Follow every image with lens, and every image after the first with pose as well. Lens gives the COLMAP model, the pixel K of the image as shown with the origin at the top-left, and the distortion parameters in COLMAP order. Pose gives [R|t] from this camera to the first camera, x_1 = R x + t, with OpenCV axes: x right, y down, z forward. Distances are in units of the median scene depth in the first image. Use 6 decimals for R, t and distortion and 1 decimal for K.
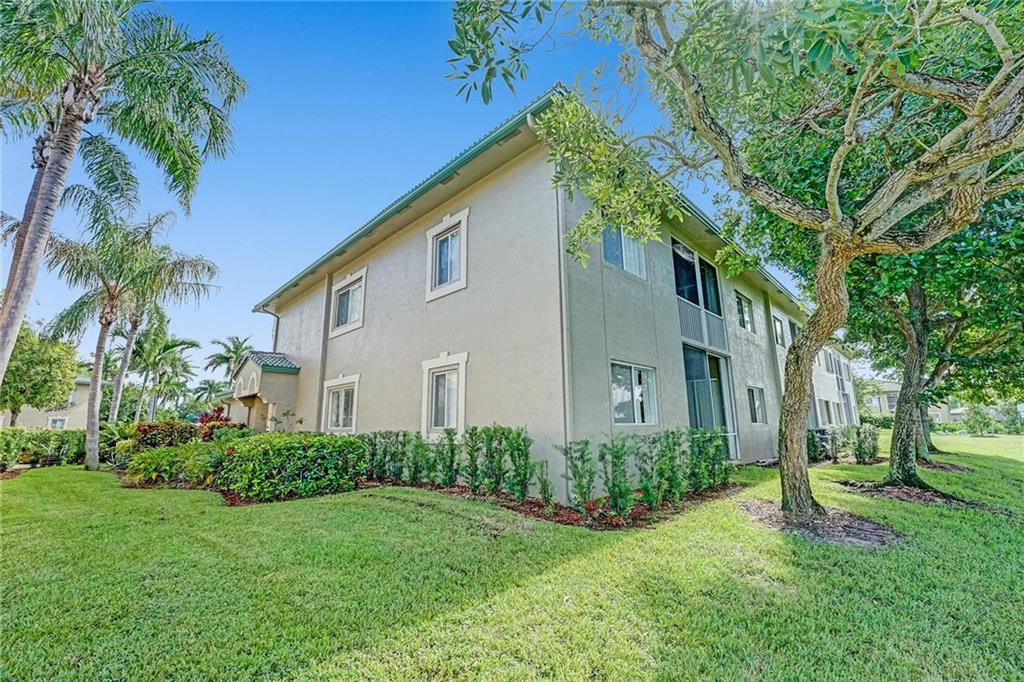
lens RADIAL K [[408.7, 0, 527.8], [0, 408.7, 334.3], [0, 0, 1]] dist [-0.031114, 0.003900]
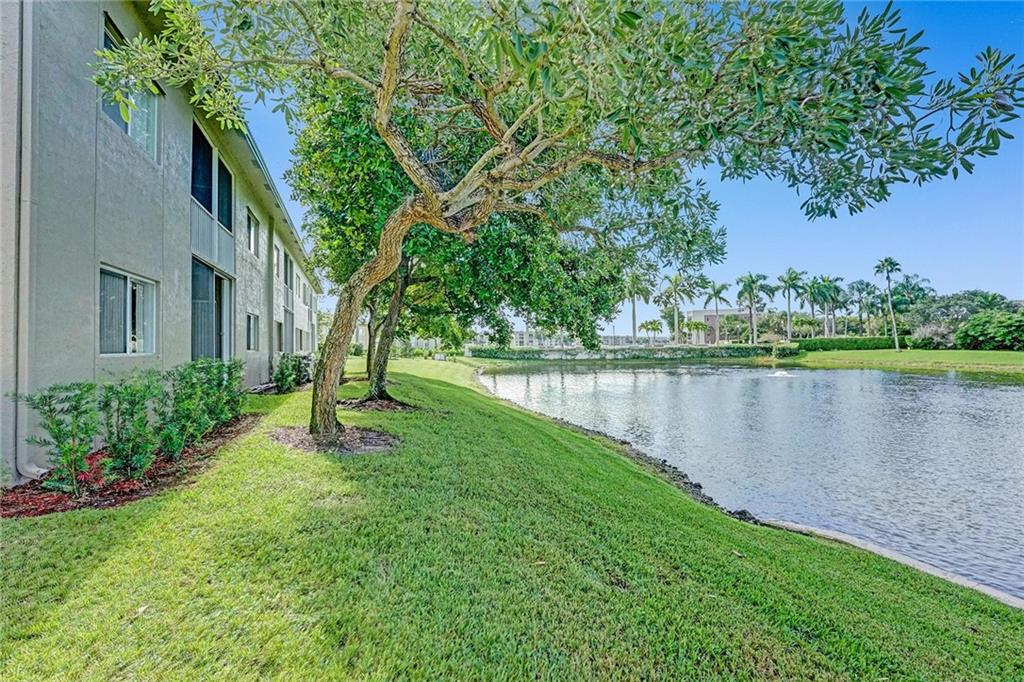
lens RADIAL K [[408.7, 0, 510.9], [0, 408.7, 336.2], [0, 0, 1]] dist [-0.031114, 0.003900]
pose [[0.438663, 0.029195, 0.898177, -0.119141], [-0.194334, 0.978904, 0.063092, 0.007553], [-0.877388, -0.202223, 0.435083, 0.108222]]
